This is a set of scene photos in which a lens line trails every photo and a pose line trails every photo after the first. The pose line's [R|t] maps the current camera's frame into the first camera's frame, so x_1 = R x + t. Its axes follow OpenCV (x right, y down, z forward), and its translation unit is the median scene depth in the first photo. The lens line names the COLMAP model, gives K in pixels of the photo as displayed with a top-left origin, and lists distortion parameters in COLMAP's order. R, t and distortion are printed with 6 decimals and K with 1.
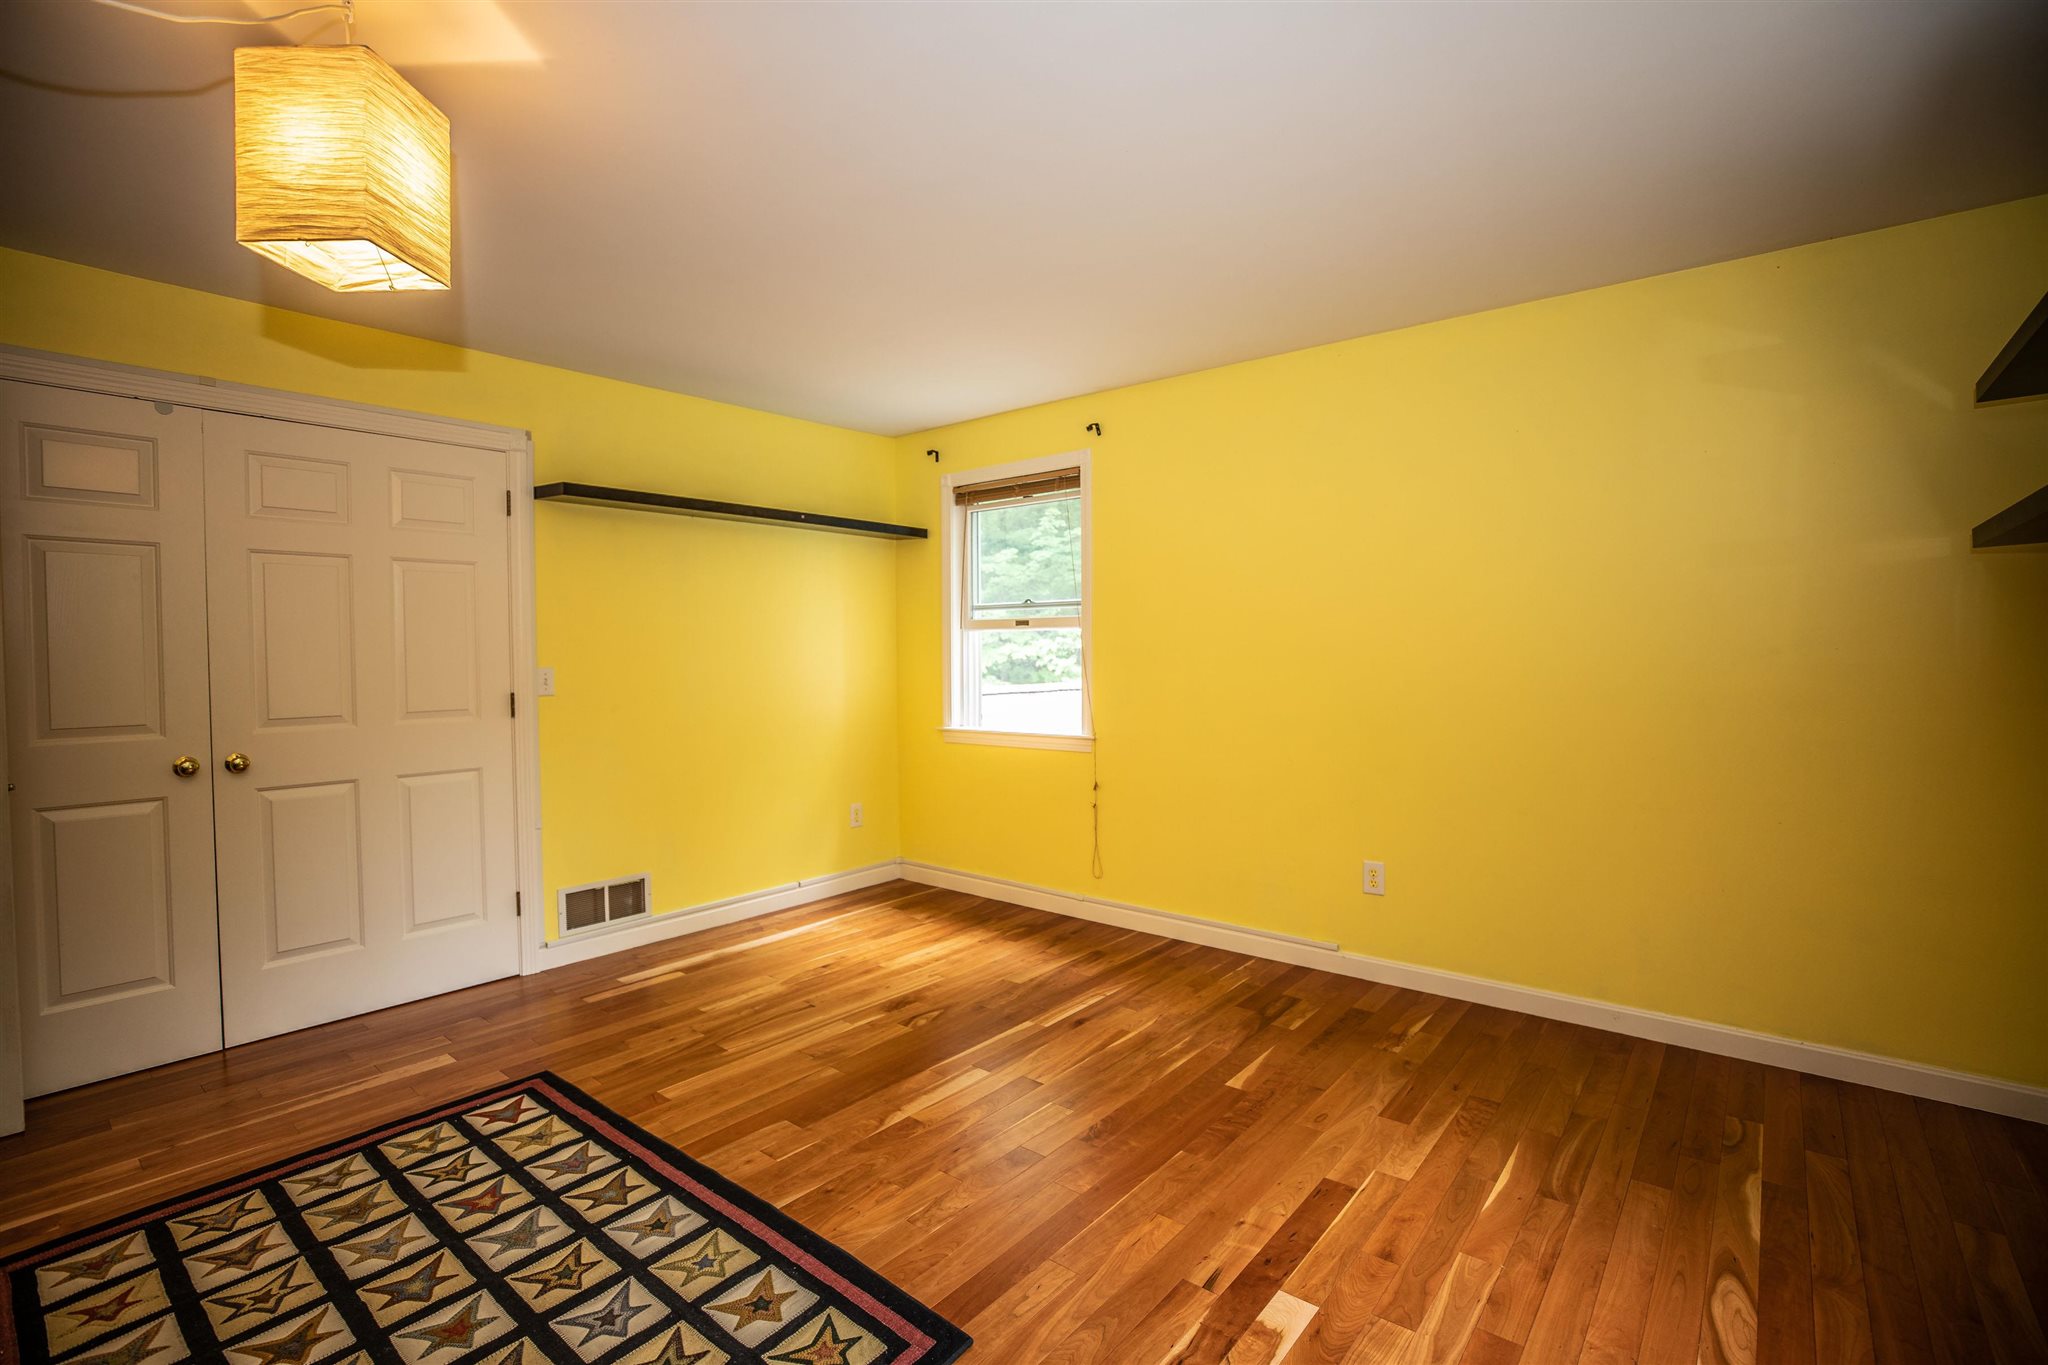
lens RADIAL K [[920.7, 0, 1027.0], [0, 920.7, 677.1], [0, 0, 1]] dist [-0.052794, 0.017159]
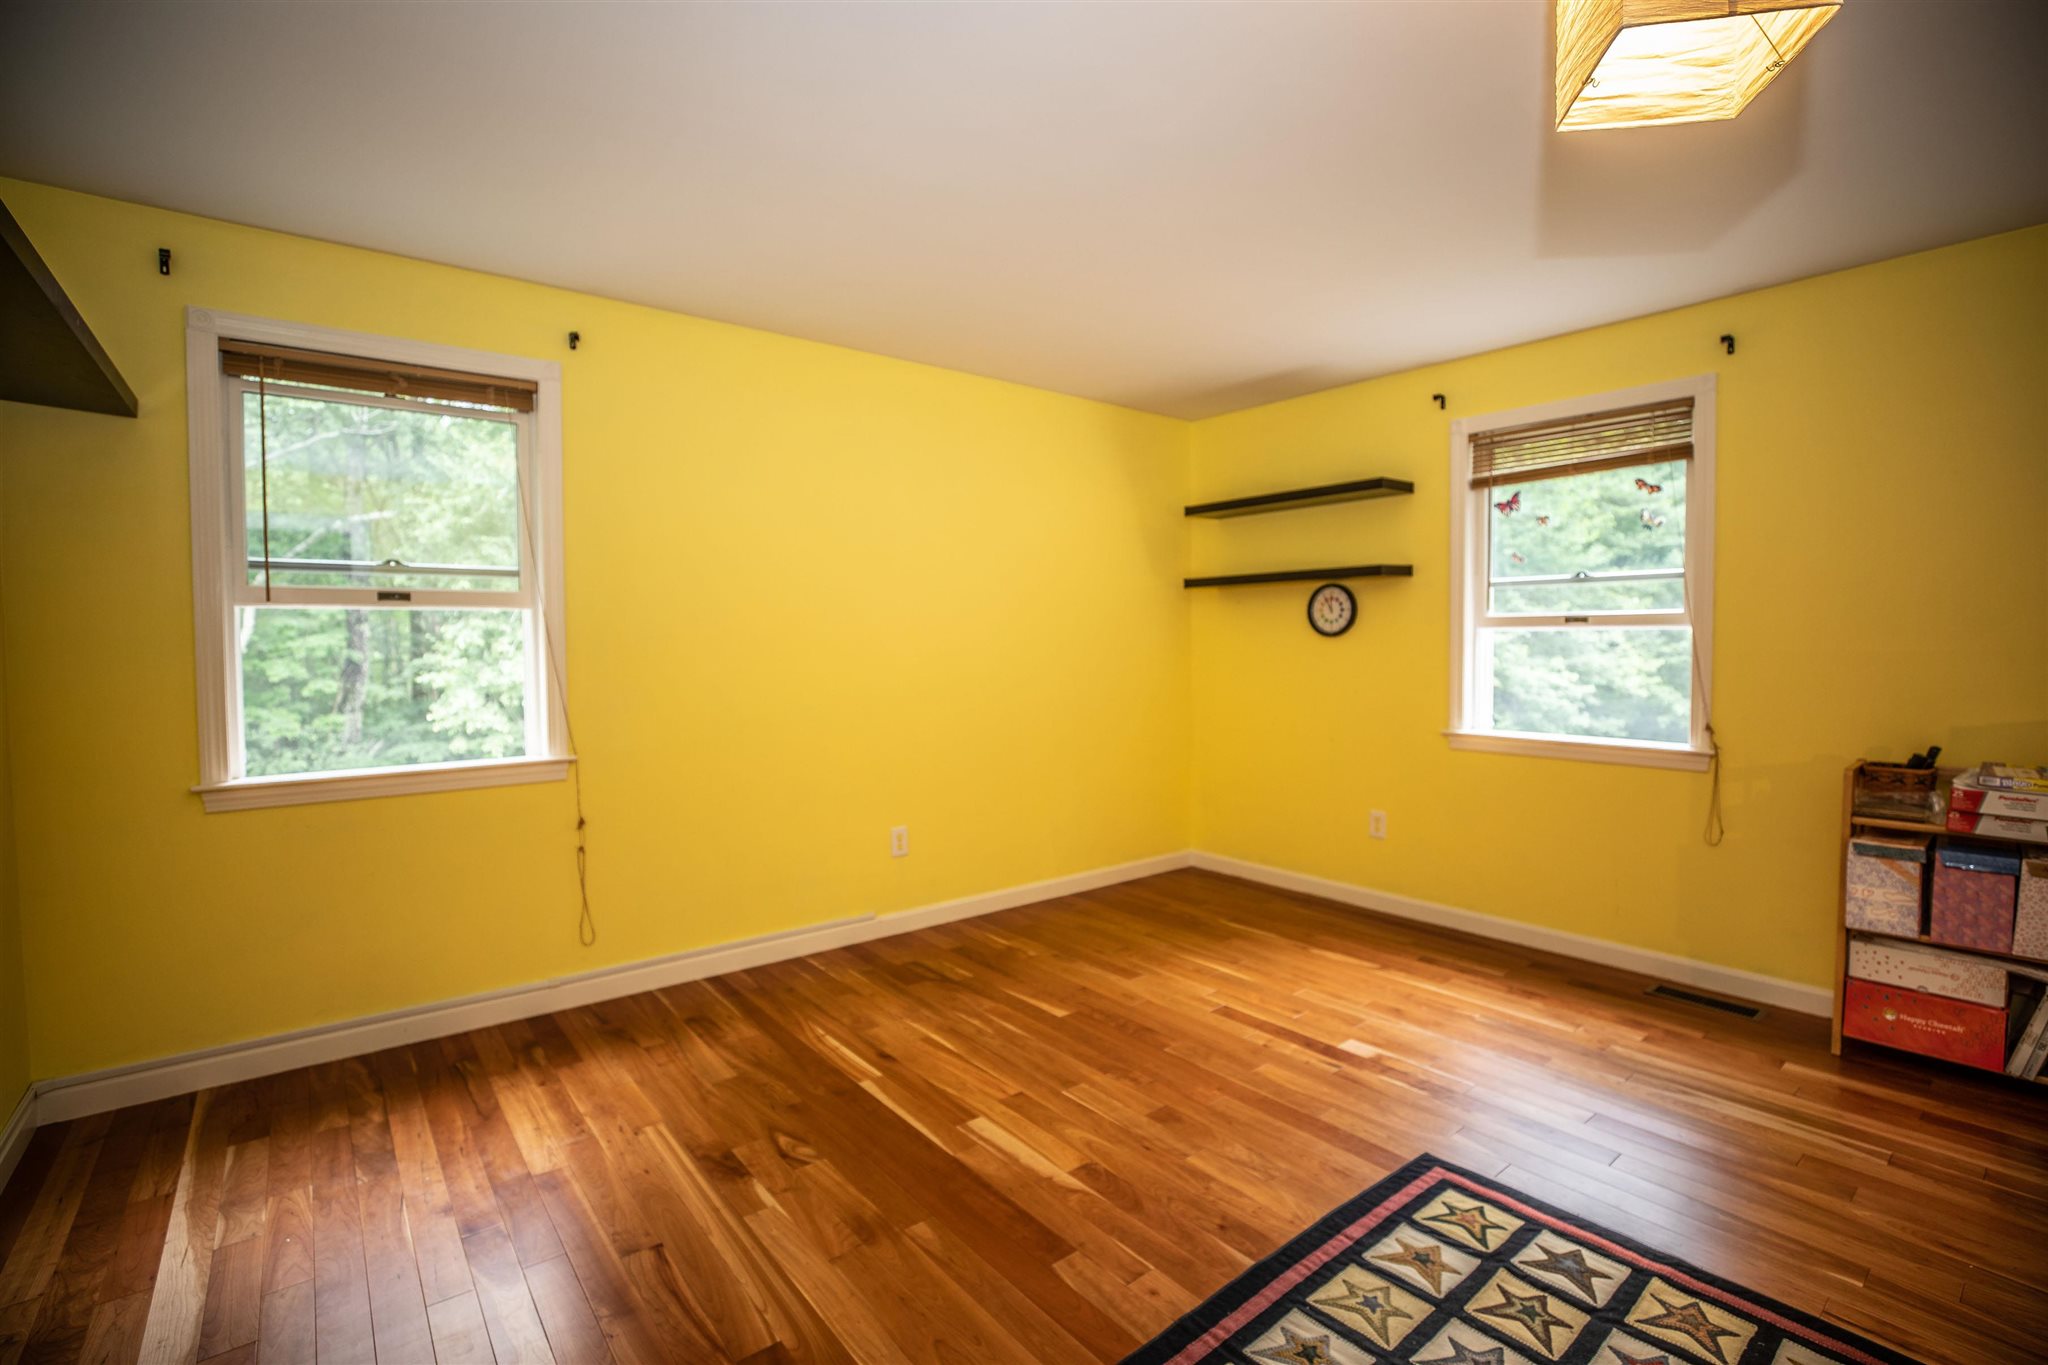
lens RADIAL K [[920.7, 0, 1027.0], [0, 920.7, 677.1], [0, 0, 1]] dist [-0.052794, 0.017159]
pose [[0.211081, -0.033879, 0.976881, -0.734032], [0.035288, 0.999012, 0.027021, -0.007808], [-0.976831, 0.028769, 0.212068, 0.642330]]
